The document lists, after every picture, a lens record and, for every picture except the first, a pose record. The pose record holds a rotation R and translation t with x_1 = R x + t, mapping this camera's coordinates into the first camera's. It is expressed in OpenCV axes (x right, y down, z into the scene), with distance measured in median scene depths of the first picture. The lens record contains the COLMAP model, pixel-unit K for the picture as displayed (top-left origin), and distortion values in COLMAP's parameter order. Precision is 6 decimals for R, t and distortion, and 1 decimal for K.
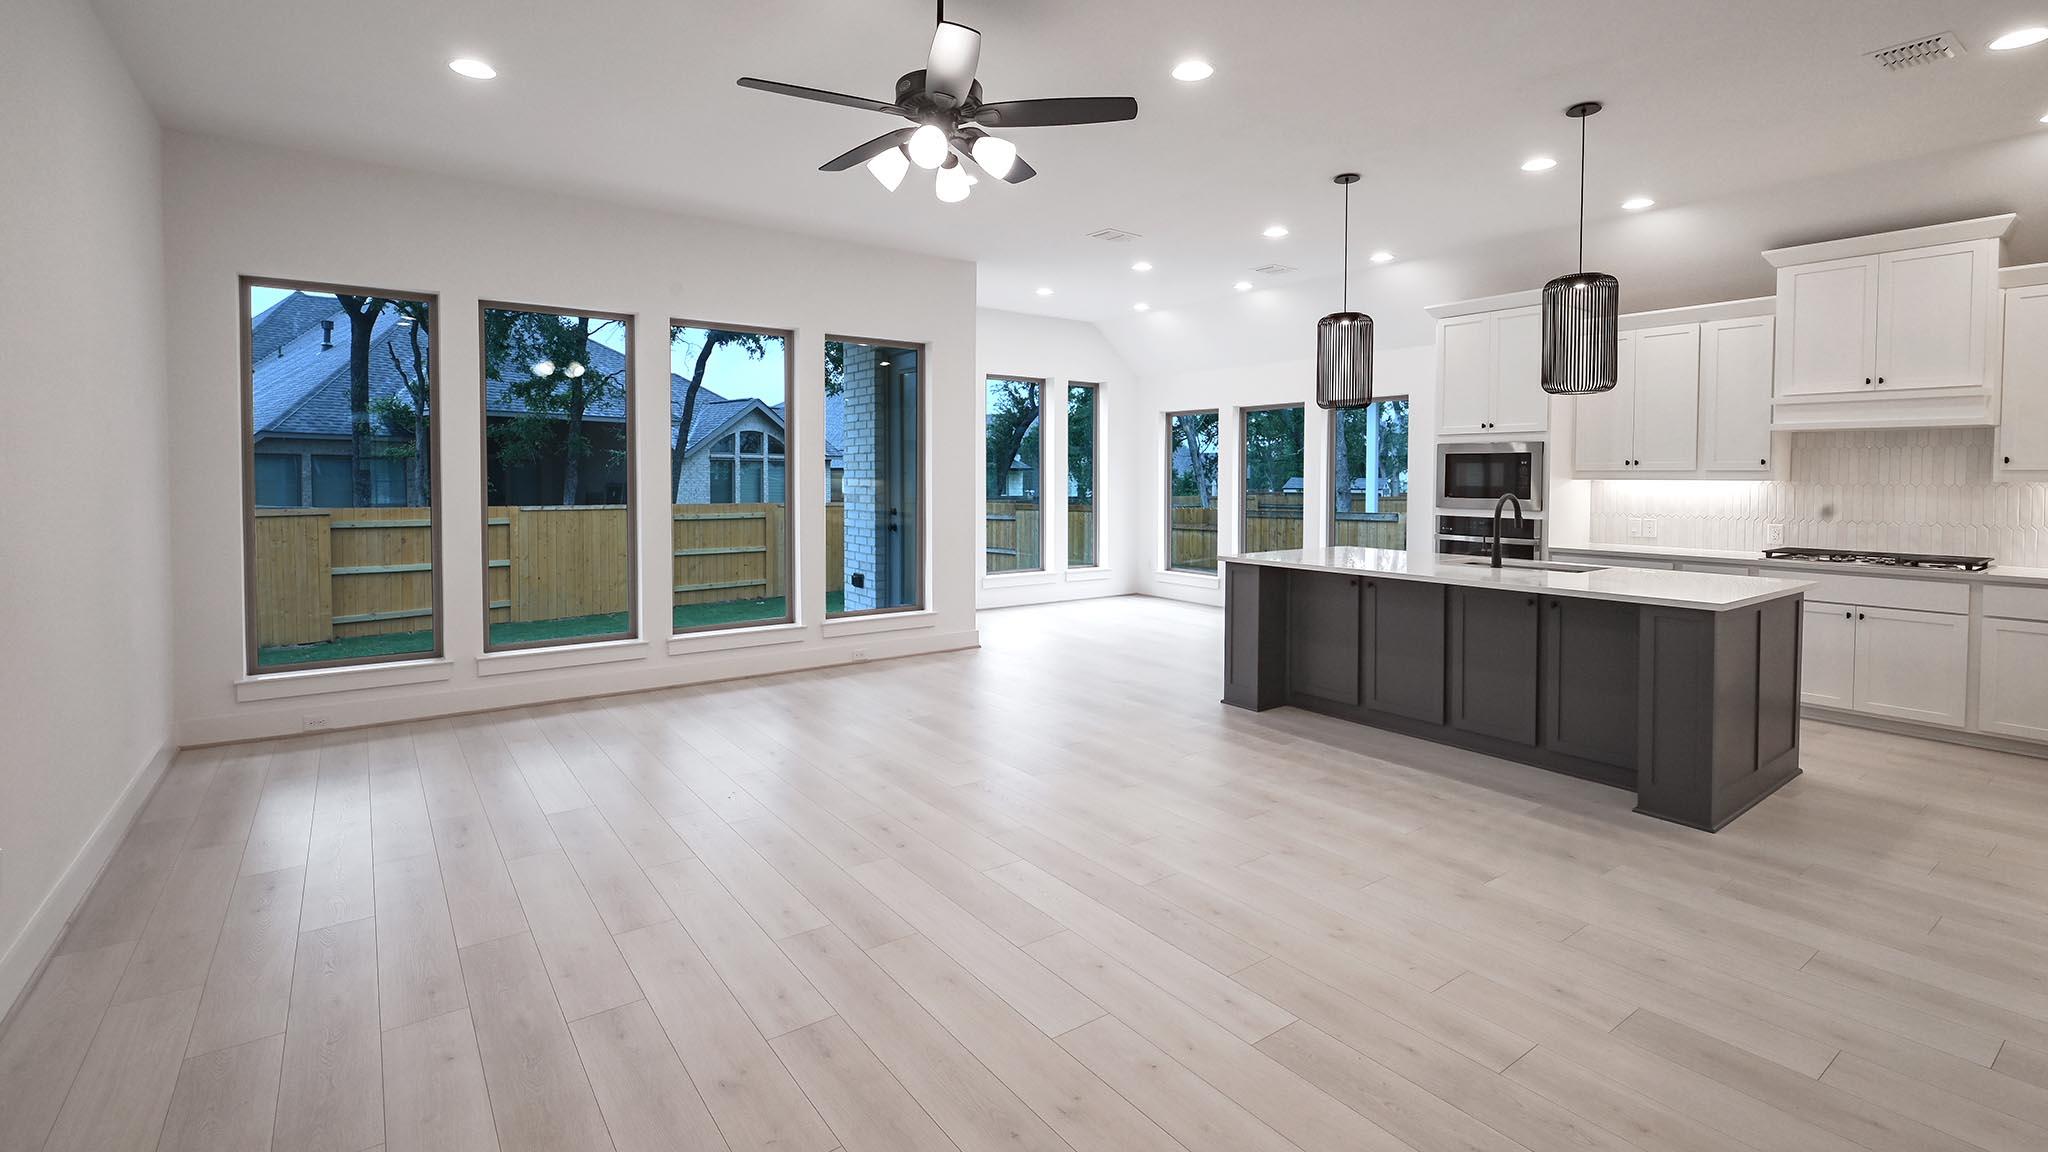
lens RADIAL K [[906.6, 0, 1027.2], [0, 906.6, 581.1], [0, 0, 1]] dist [0.000780, 0.000877]
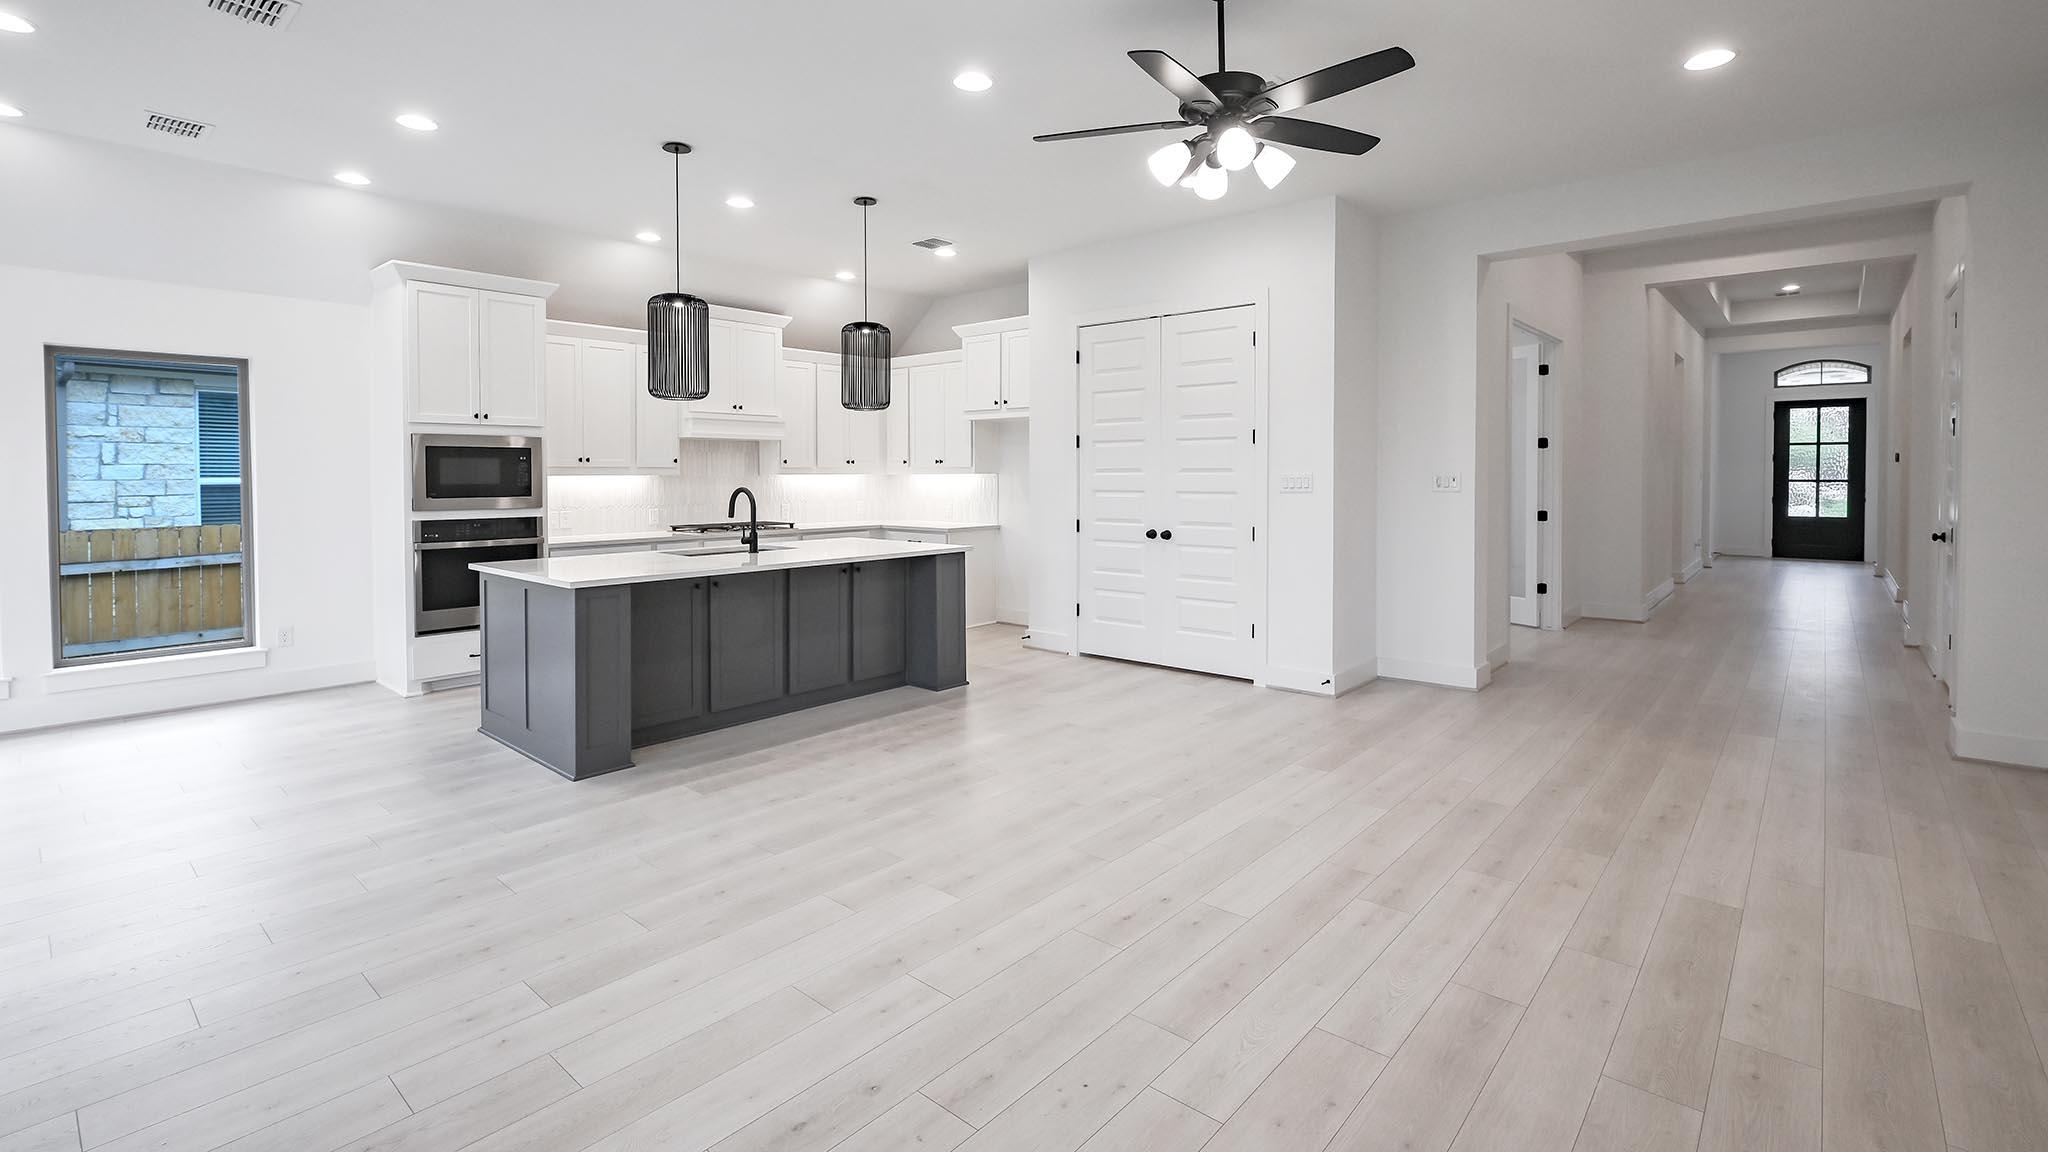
lens RADIAL K [[906.6, 0, 1031.6], [0, 906.6, 568.4], [0, 0, 1]] dist [0.000780, 0.000877]
pose [[-0.217016, -0.104477, 0.970561, -0.626416], [0.115952, 0.984458, 0.131900, -0.100110], [-0.969257, 0.141163, -0.201529, 0.858746]]
